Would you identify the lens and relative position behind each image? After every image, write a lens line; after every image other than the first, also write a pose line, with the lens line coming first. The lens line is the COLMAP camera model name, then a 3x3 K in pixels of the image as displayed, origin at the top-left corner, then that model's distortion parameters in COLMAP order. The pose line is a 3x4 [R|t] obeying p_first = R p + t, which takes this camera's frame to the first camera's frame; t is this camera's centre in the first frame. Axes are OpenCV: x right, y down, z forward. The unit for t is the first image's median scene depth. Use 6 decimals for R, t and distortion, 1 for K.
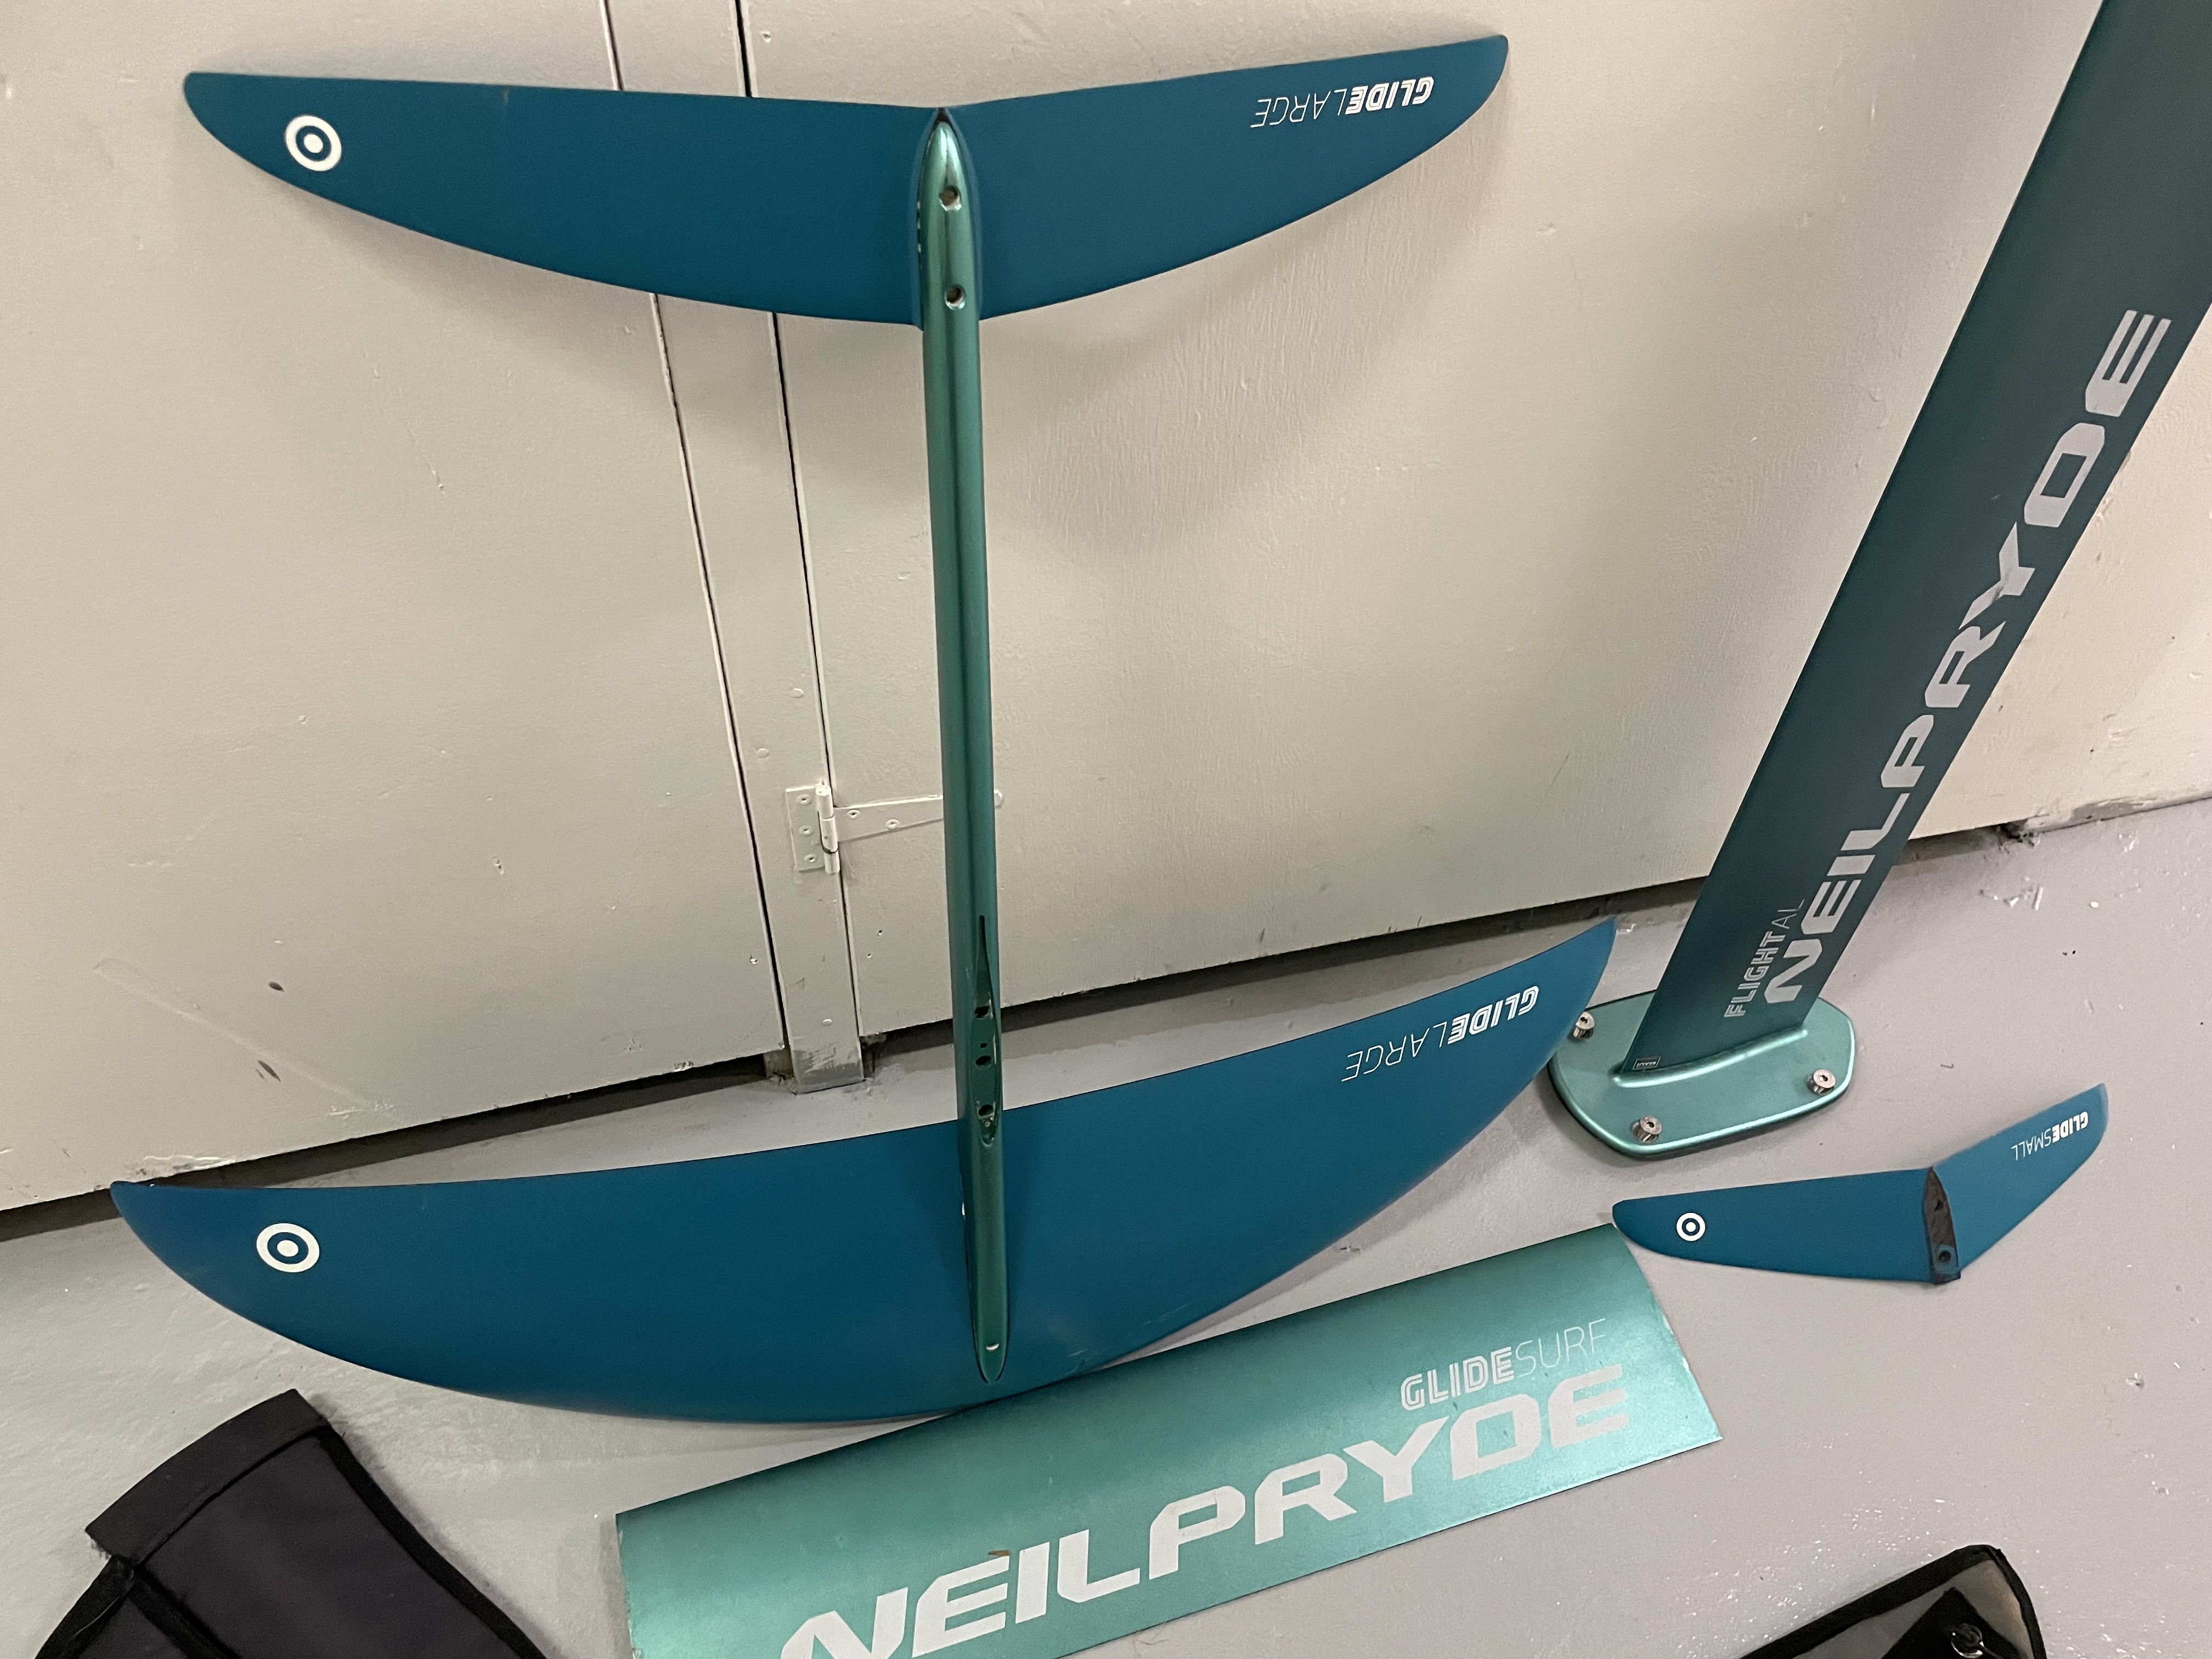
lens RADIAL K [[1700.4, 0, 1111.4], [0, 1700.4, 845.4], [0, 0, 1]] dist [0.053041, -0.074321]
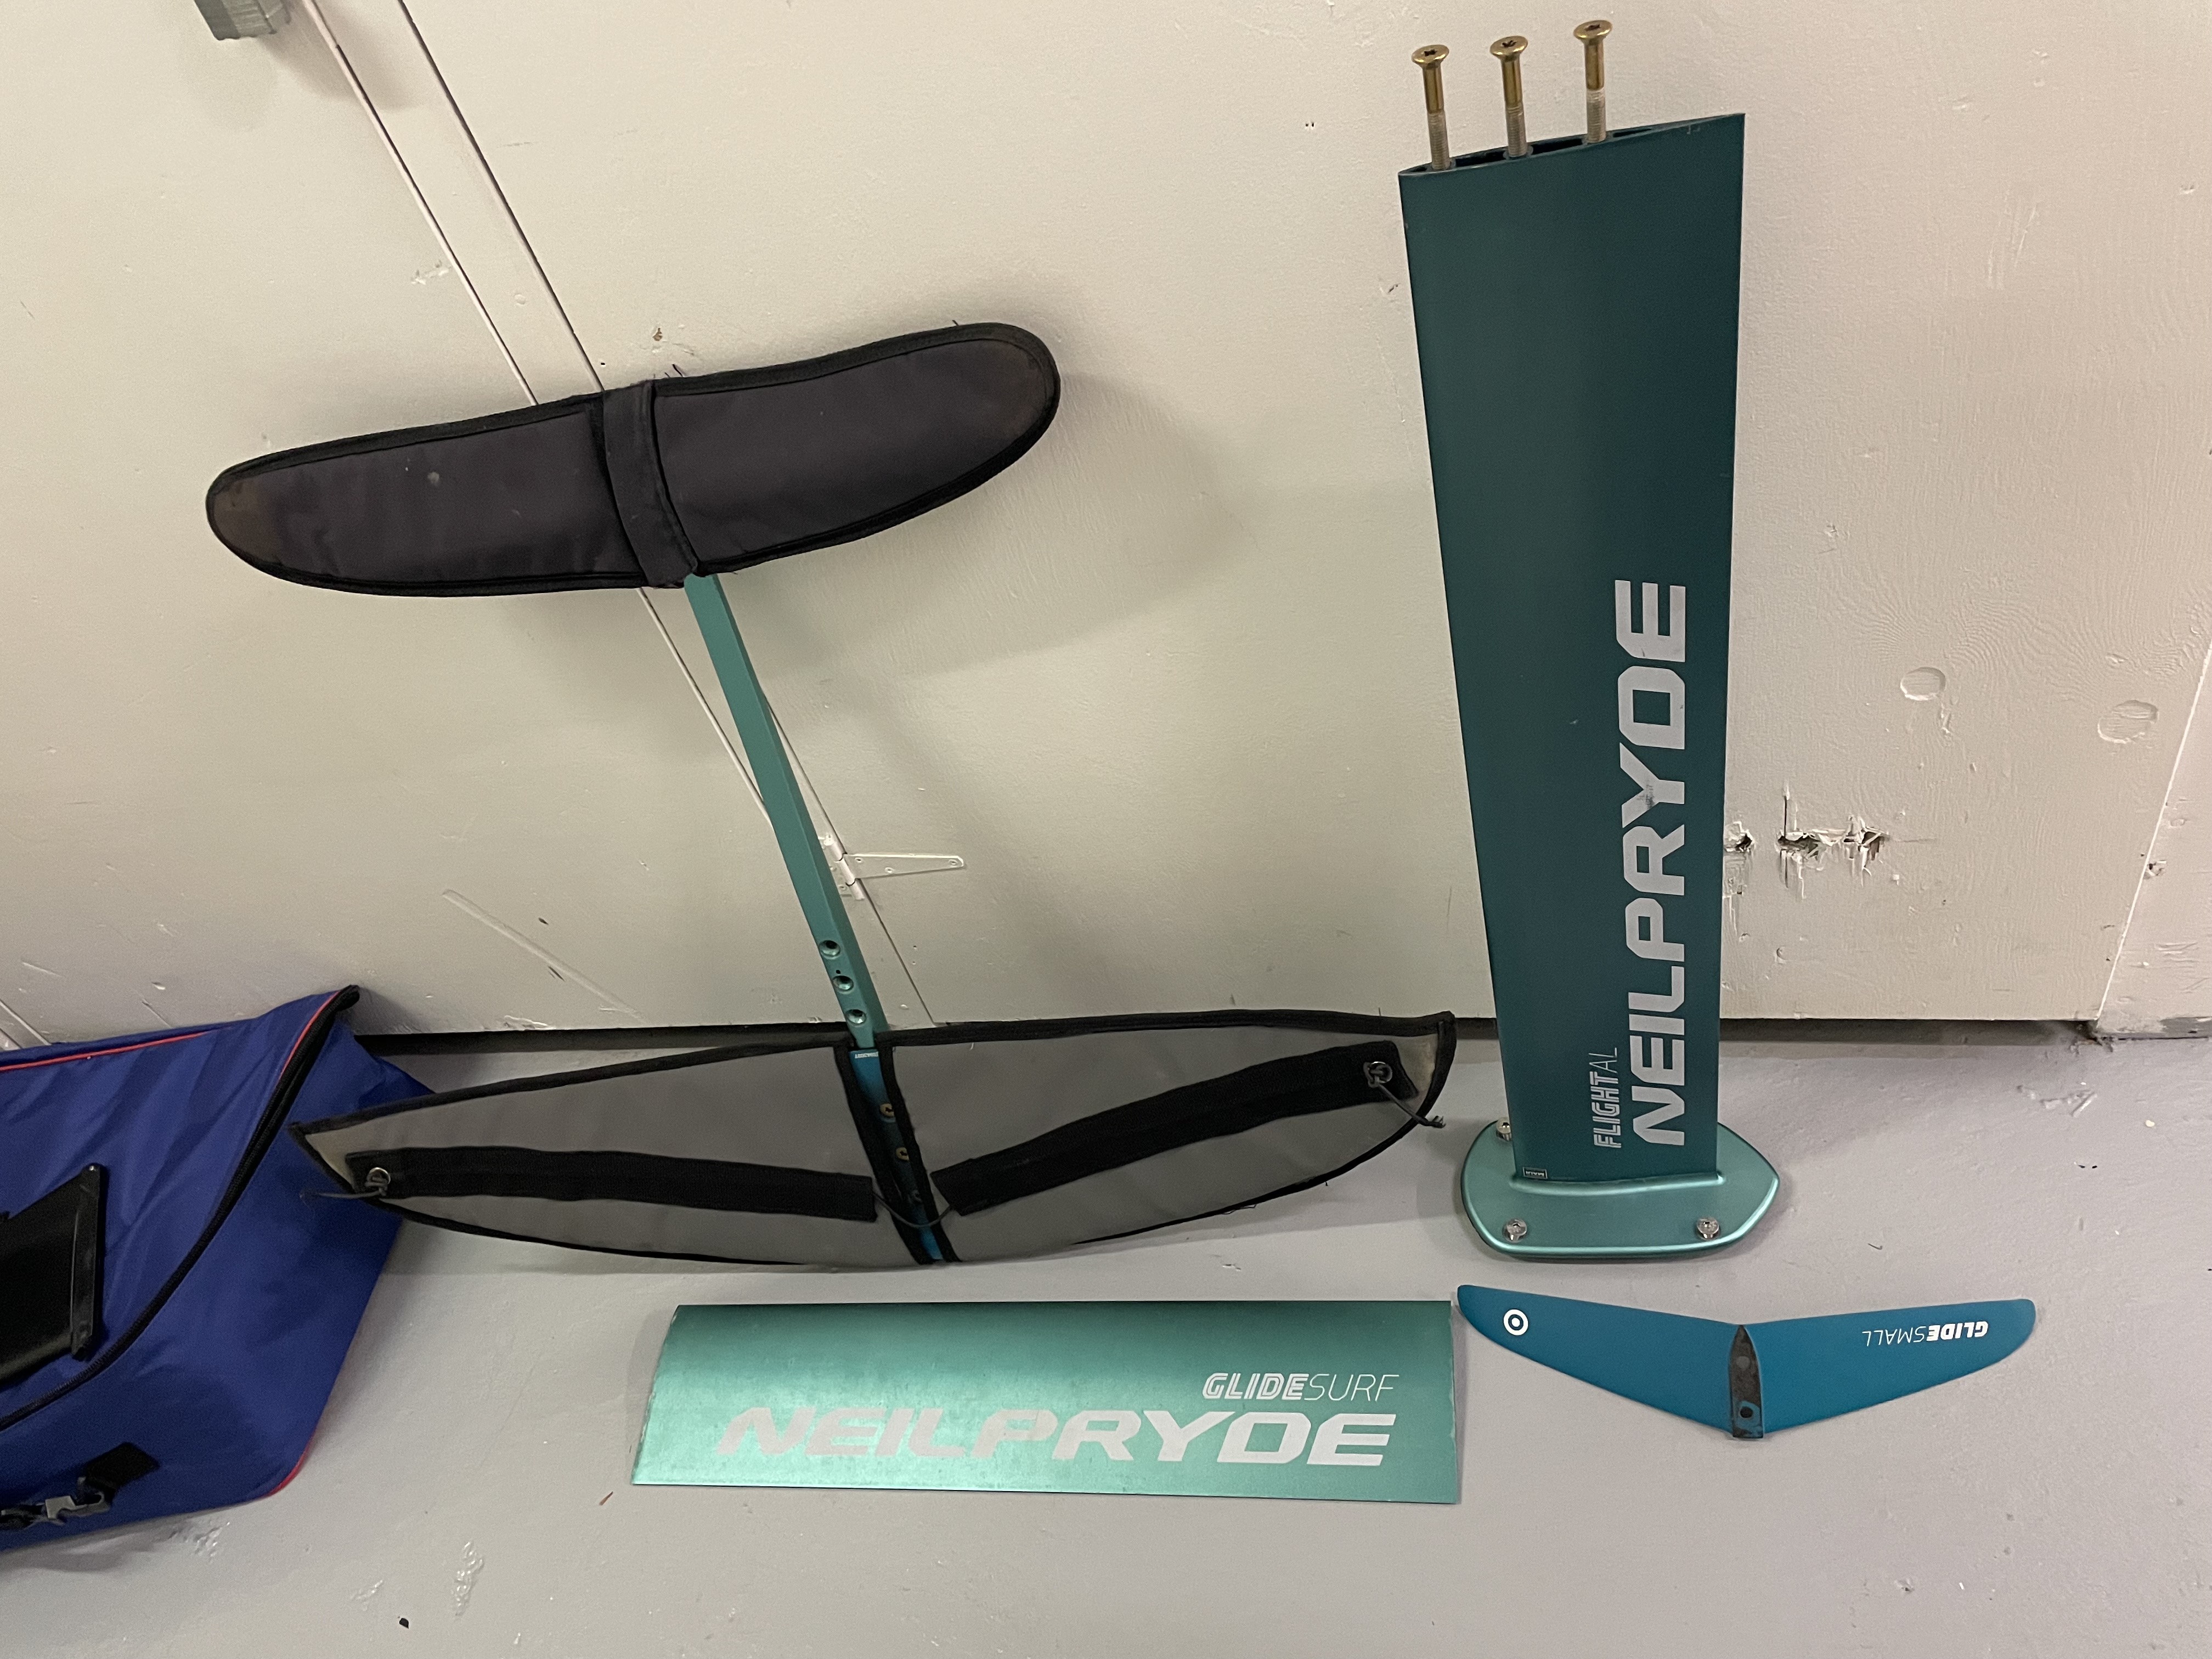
lens RADIAL K [[1700.4, 0, 1115.6], [0, 1700.4, 823.1], [0, 0, 1]] dist [0.053041, -0.074321]
pose [[0.867150, 0.120152, -0.483336, 0.636096], [-0.126675, 0.991757, 0.019274, -0.092308], [0.481668, 0.044513, 0.875223, -0.122840]]
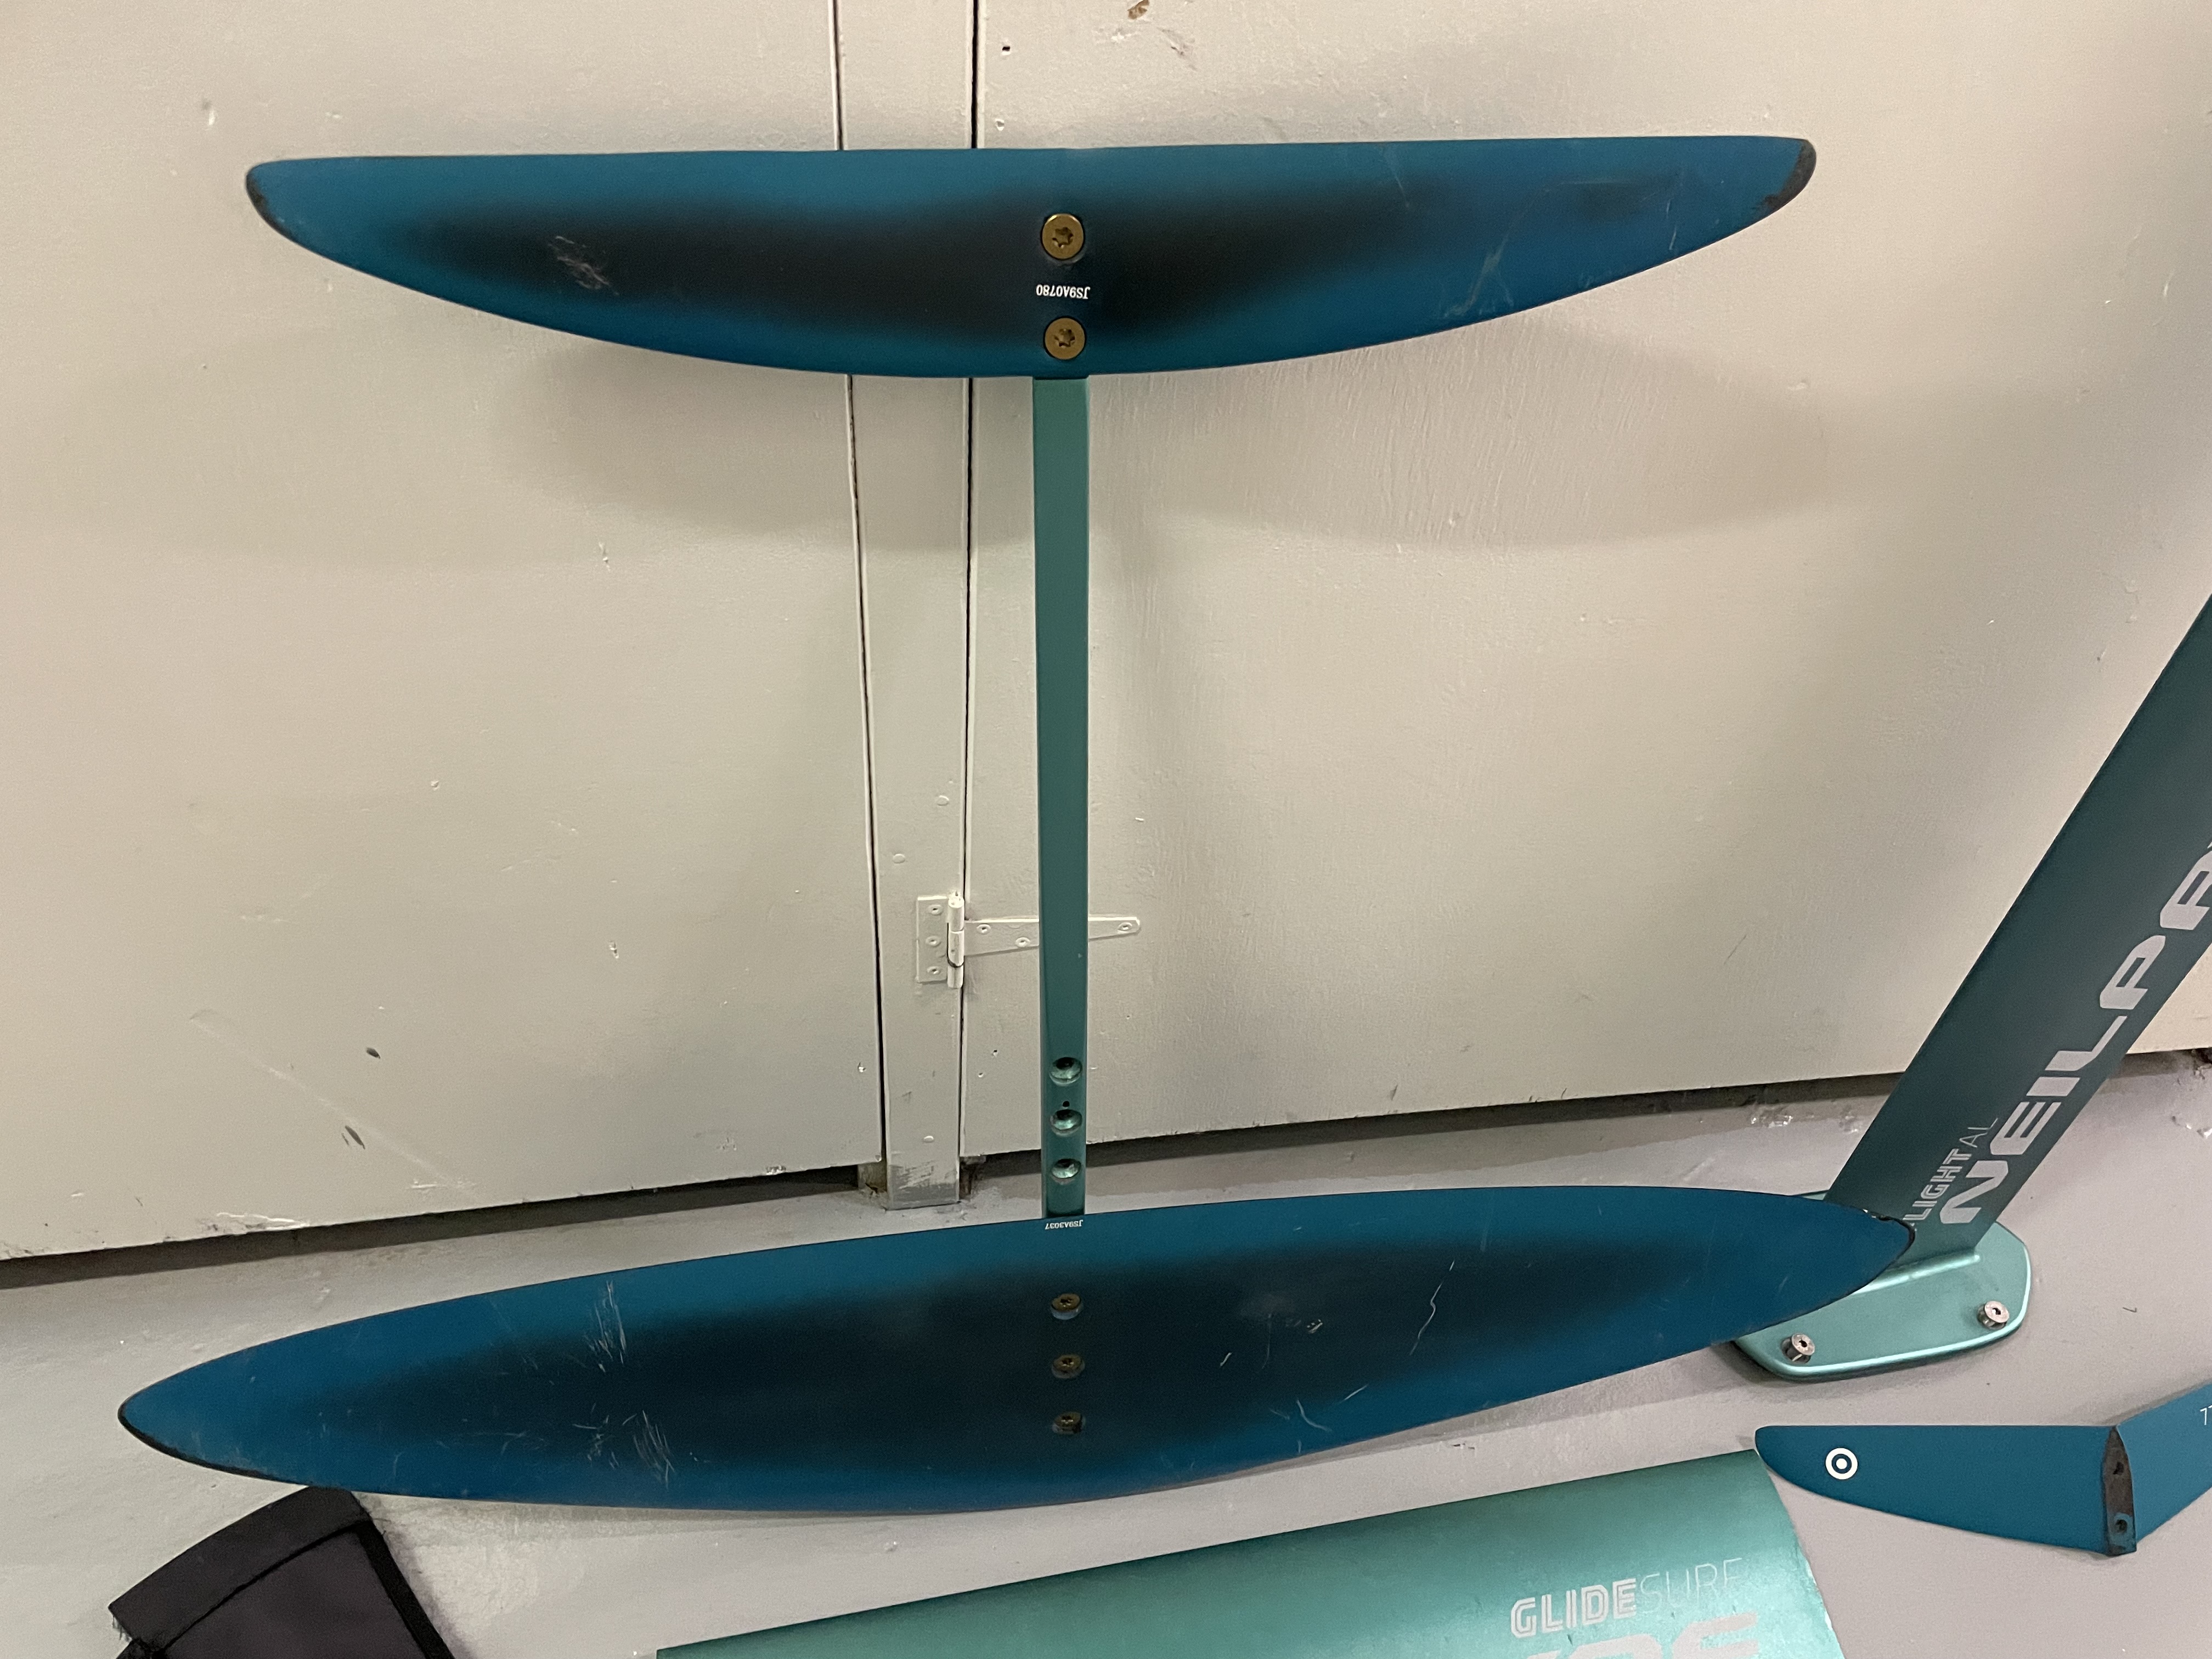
lens RADIAL K [[1700.4, 0, 1102.4], [0, 1700.4, 840.1], [0, 0, 1]] dist [0.053041, -0.074321]
pose [[0.993914, 0.093833, -0.057704, -0.032168], [-0.096920, 0.993866, -0.053262, -0.020929], [0.052352, 0.058530, 0.996912, 0.050709]]
